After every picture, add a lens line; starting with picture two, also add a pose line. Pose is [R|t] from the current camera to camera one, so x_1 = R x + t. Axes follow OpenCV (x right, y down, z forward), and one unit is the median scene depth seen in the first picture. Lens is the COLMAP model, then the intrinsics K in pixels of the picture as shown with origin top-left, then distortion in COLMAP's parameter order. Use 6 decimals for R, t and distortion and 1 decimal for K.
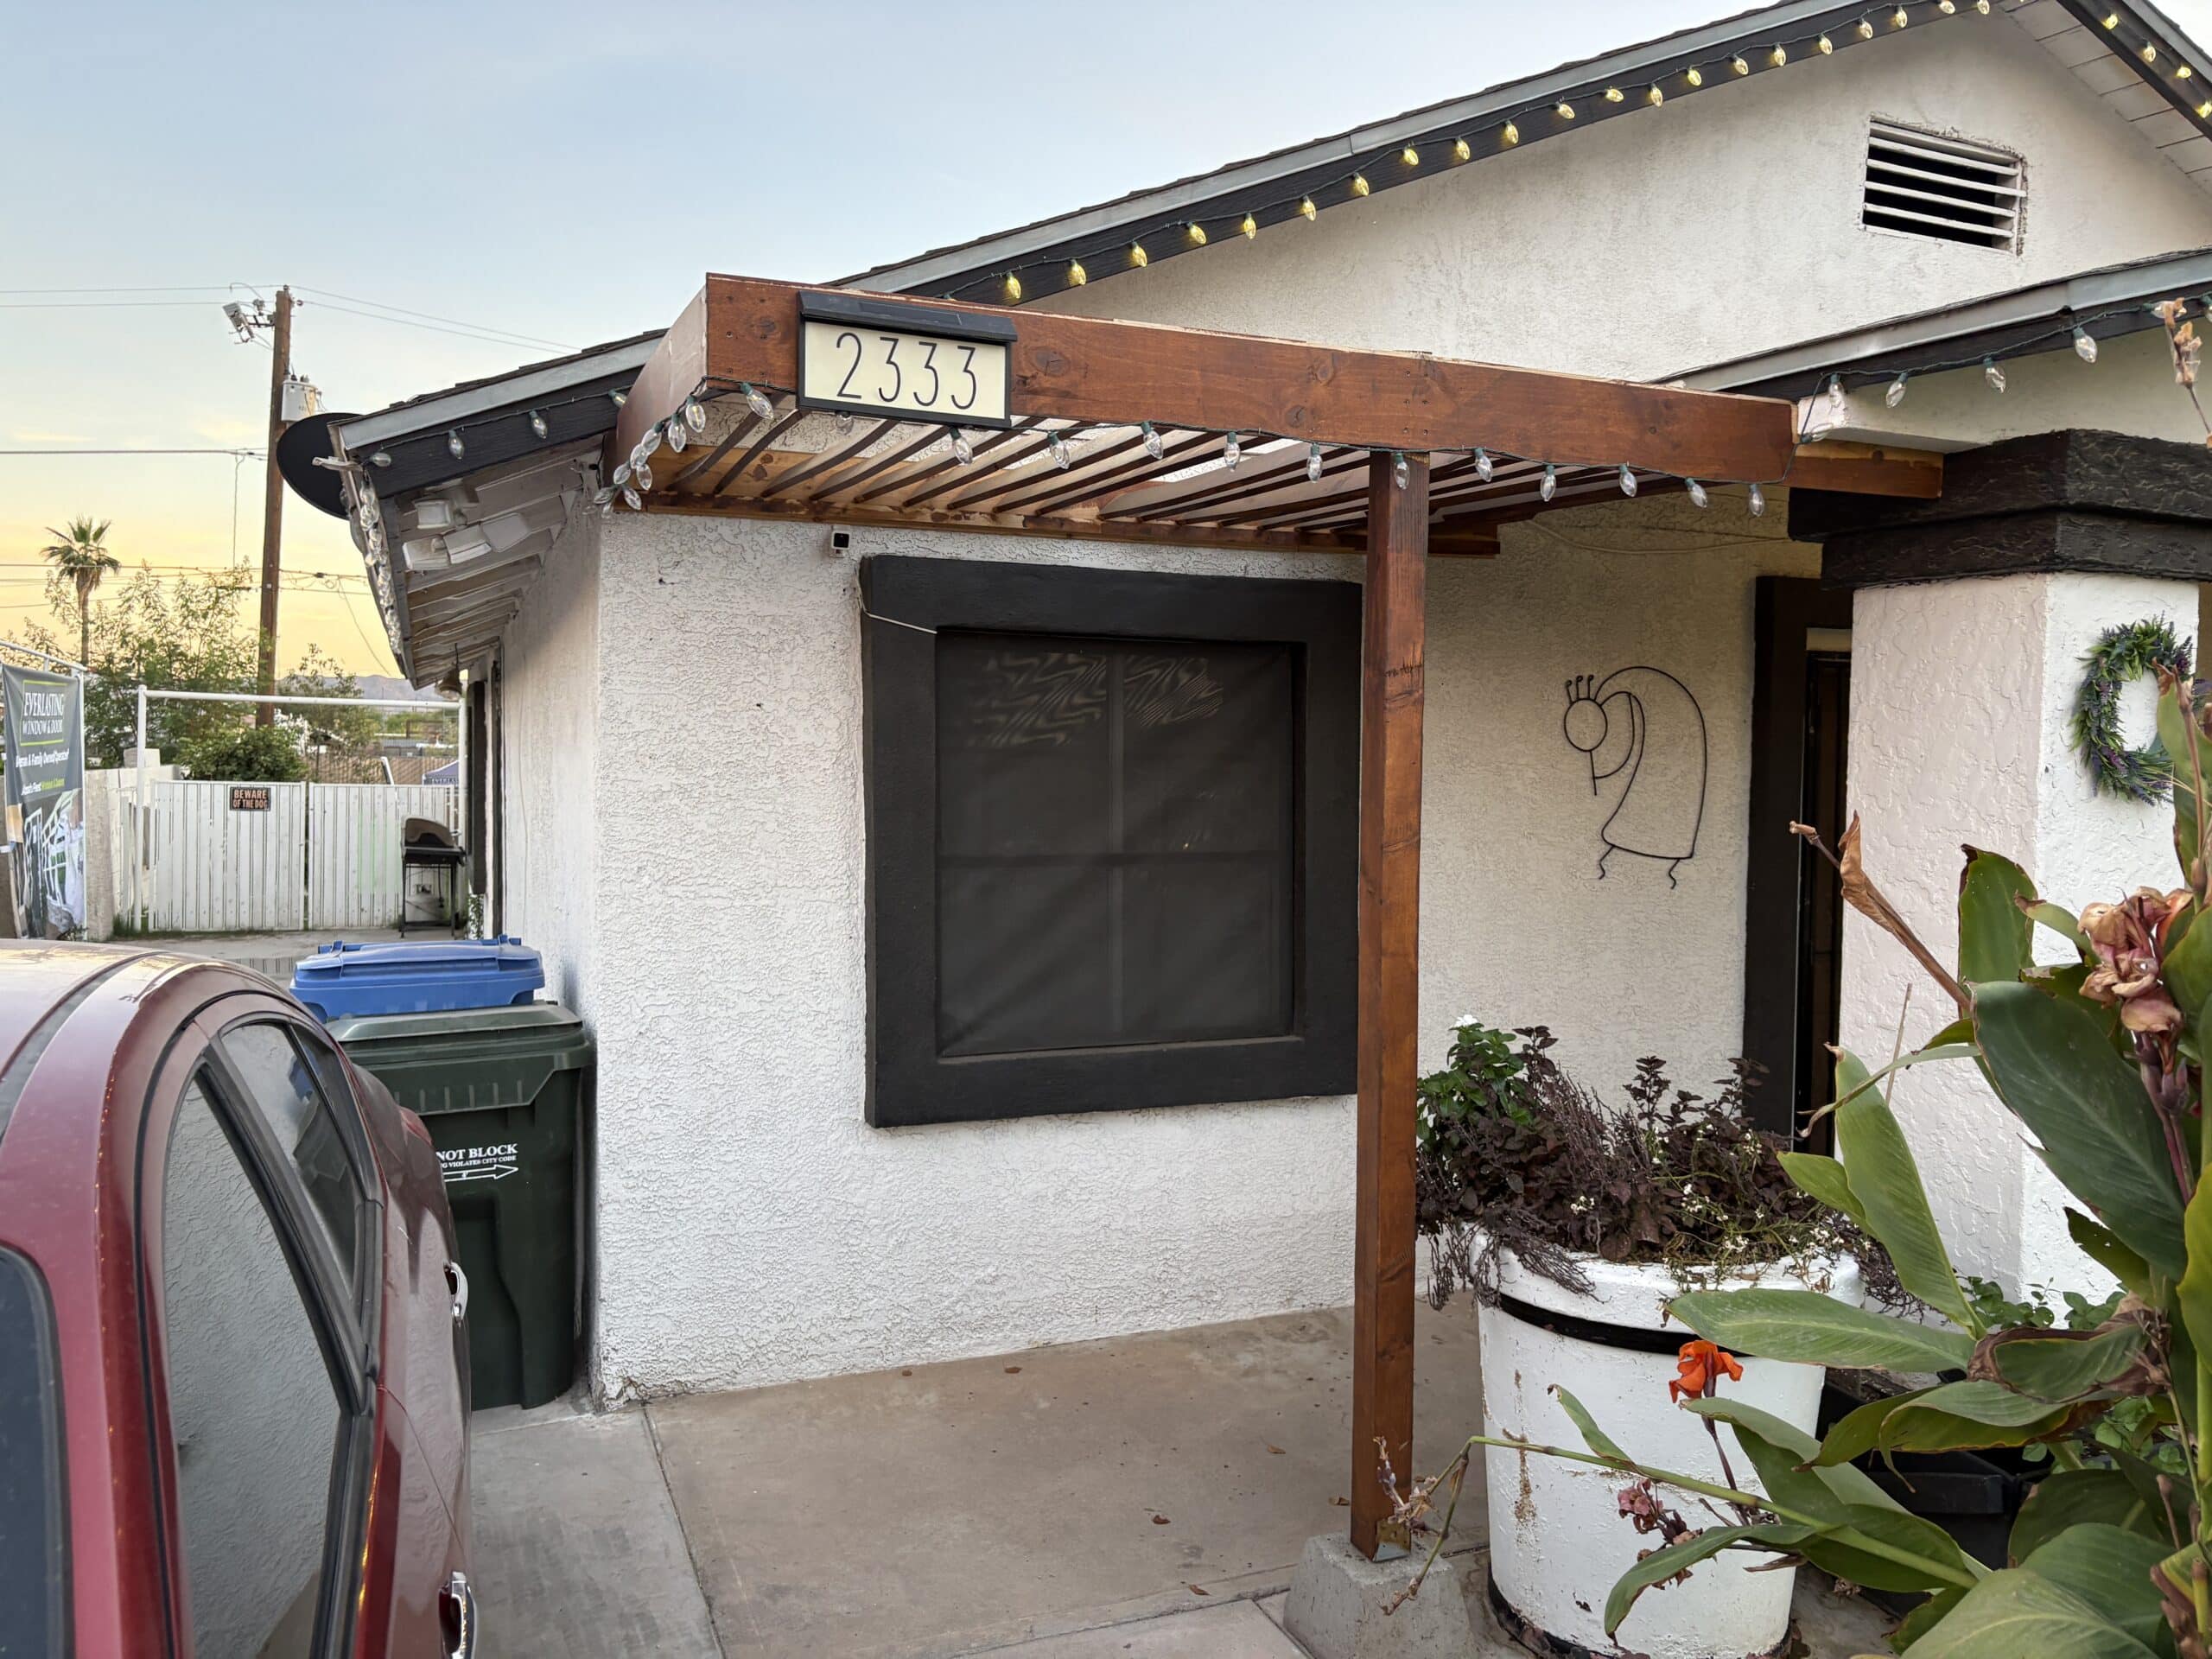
lens RADIAL K [[1675.8, 0, 1102.1], [0, 1675.8, 830.8], [0, 0, 1]] dist [0.043147, -0.055285]
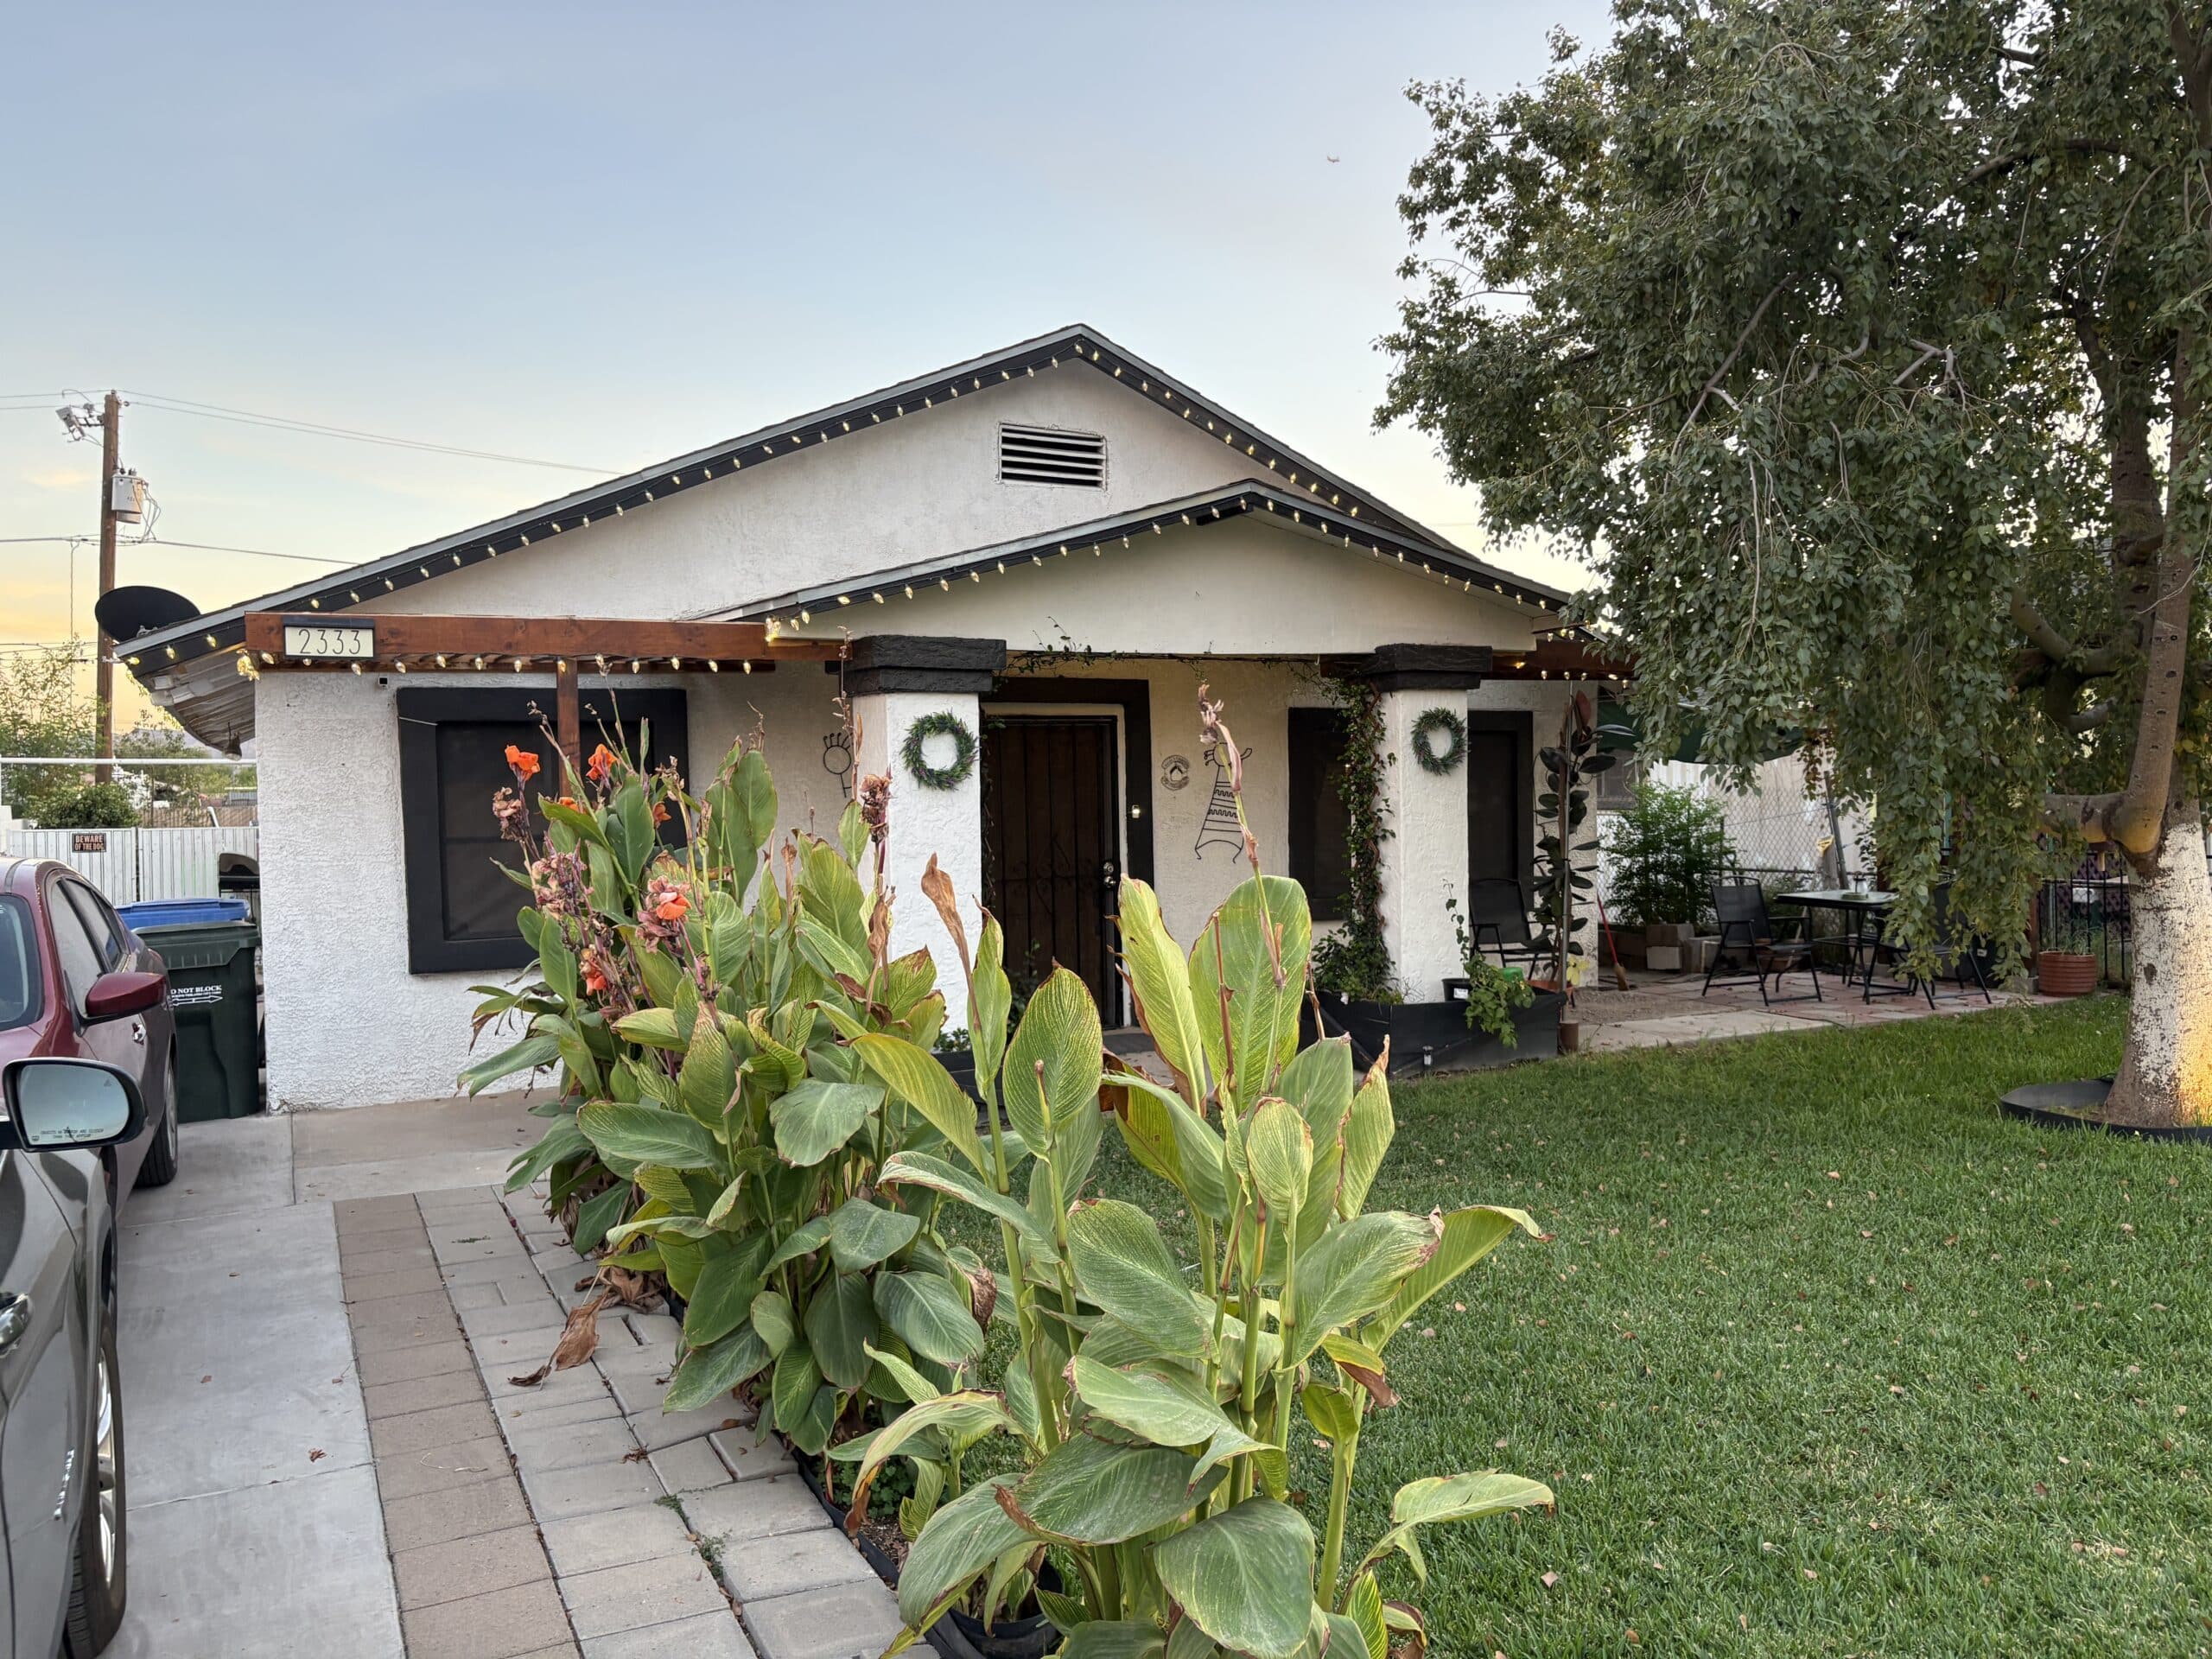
lens RADIAL K [[1675.8, 0, 1110.0], [0, 1675.8, 830.6], [0, 0, 1]] dist [0.043147, -0.055285]
pose [[0.996701, -0.034987, 0.073236, 0.158280], [0.036192, 0.999229, -0.015194, 0.019222], [-0.072648, 0.017795, 0.997199, -0.303931]]
